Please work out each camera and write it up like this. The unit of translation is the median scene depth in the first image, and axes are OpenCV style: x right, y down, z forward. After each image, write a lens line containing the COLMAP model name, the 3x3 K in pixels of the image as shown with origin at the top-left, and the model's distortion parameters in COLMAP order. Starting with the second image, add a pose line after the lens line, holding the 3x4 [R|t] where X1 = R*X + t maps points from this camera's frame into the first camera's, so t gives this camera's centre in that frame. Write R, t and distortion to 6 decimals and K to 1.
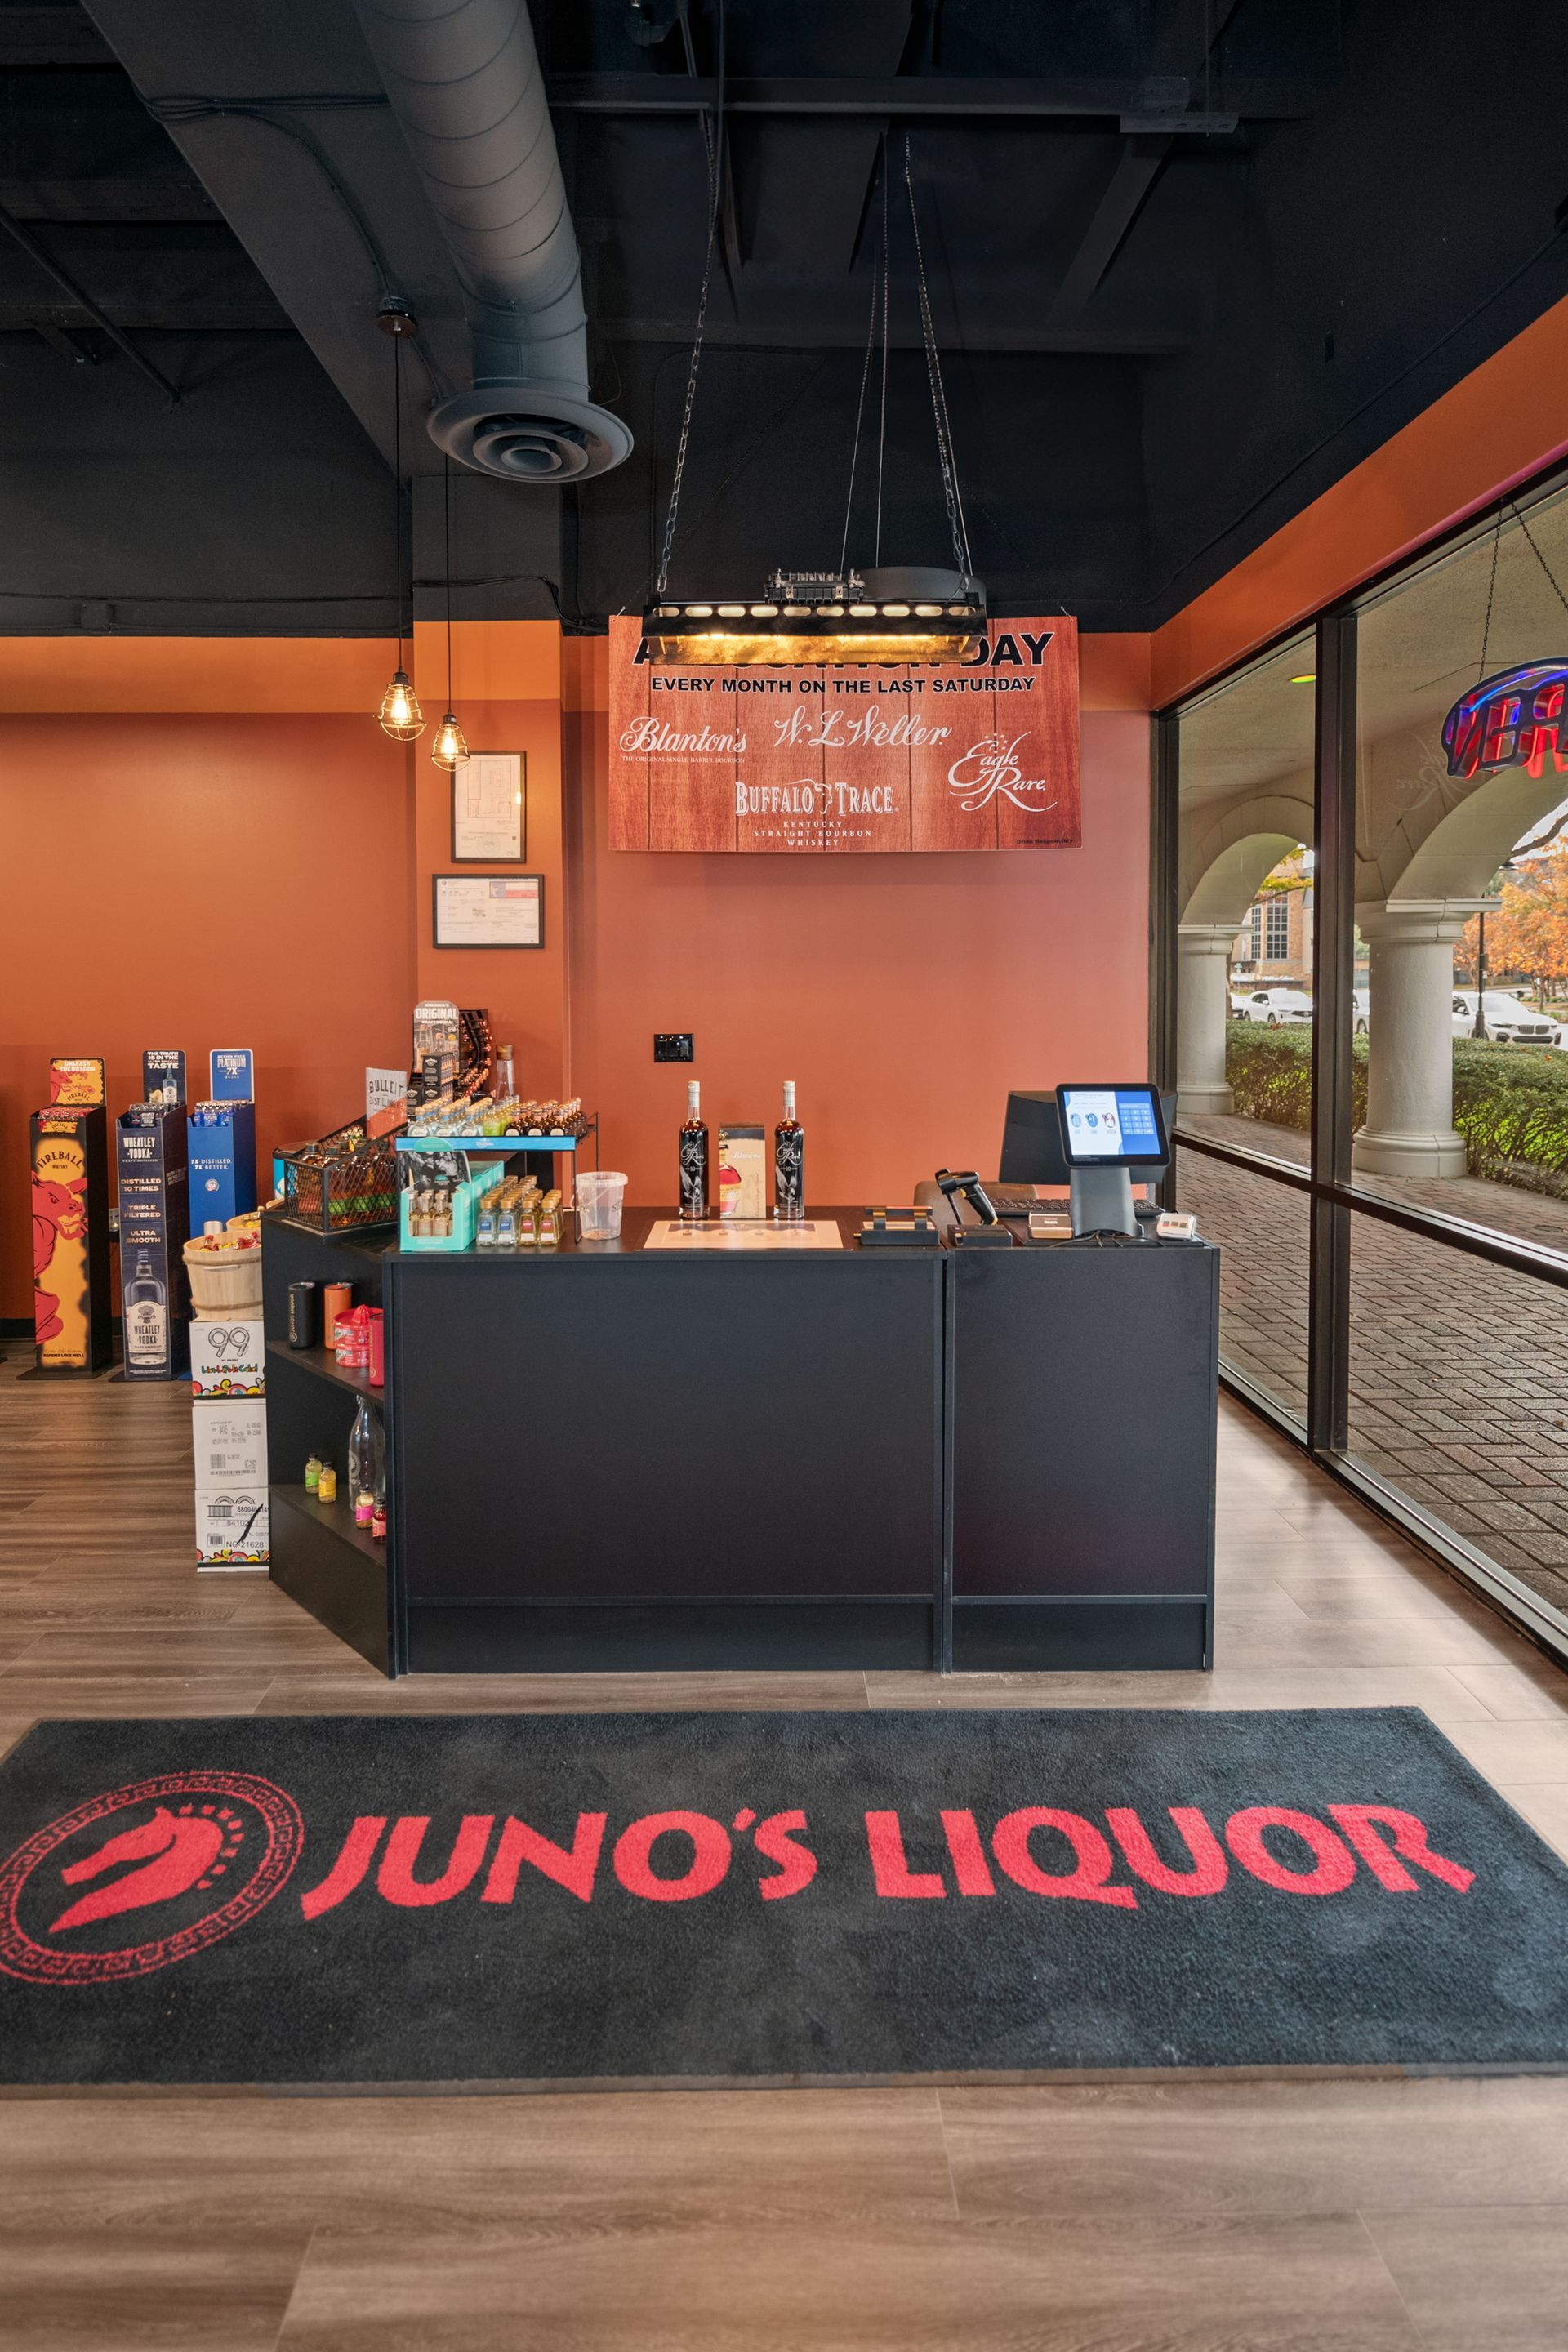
lens RADIAL K [[1191.0, 0, 755.6], [0, 1191.0, 1007.1], [0, 0, 1]] dist [-0.004135, -0.004800]
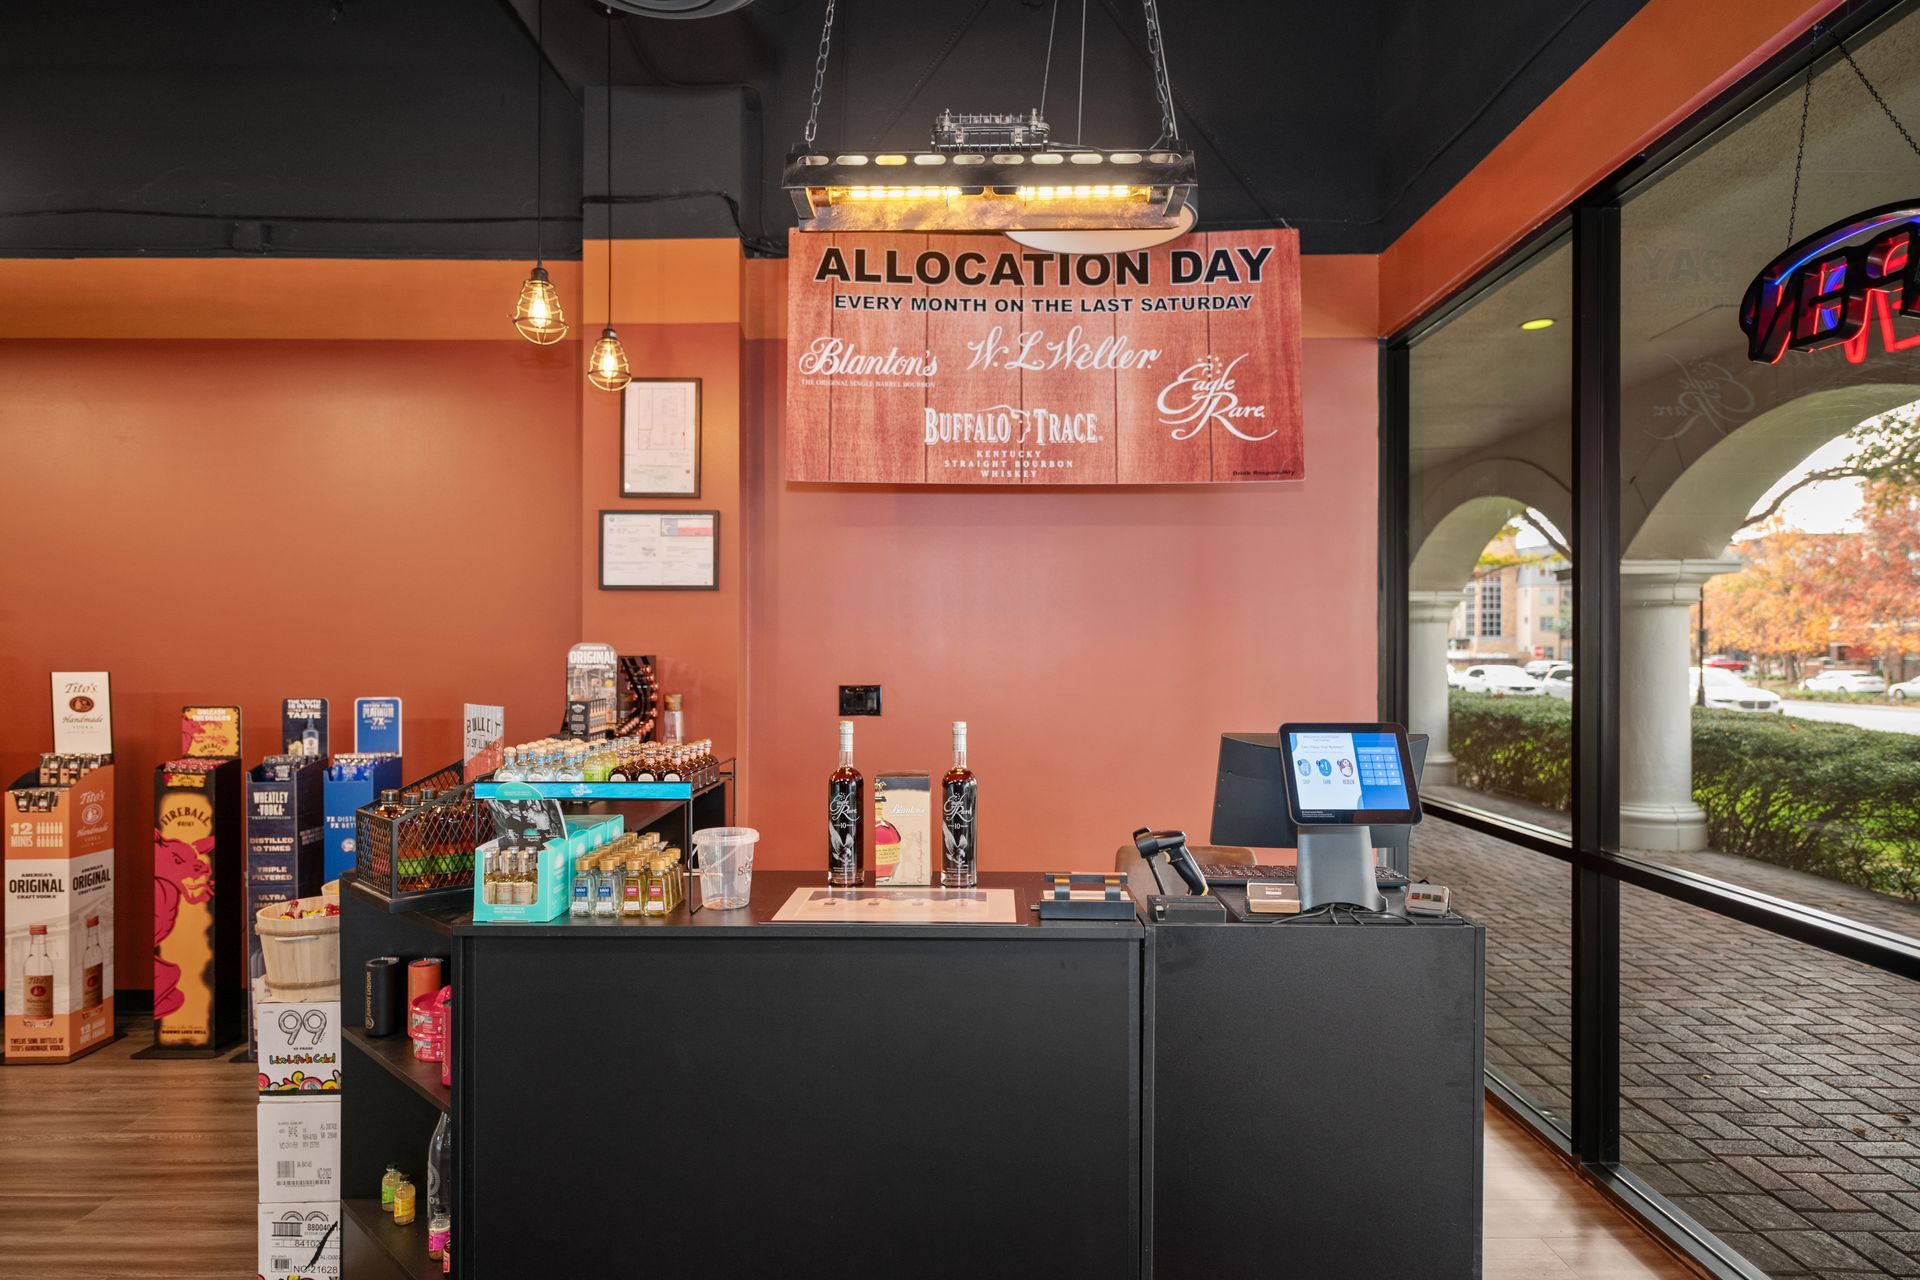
lens RADIAL K [[1154.4, 0, 961.6], [0, 1154.4, 646.9], [0, 0, 1]] dist [0.002291, -0.002050]
pose [[0.999846, 0.005091, -0.016787, 0.033979], [-0.005599, 0.999524, -0.030354, 0.027187], [0.016624, 0.030443, 0.999398, 0.145888]]
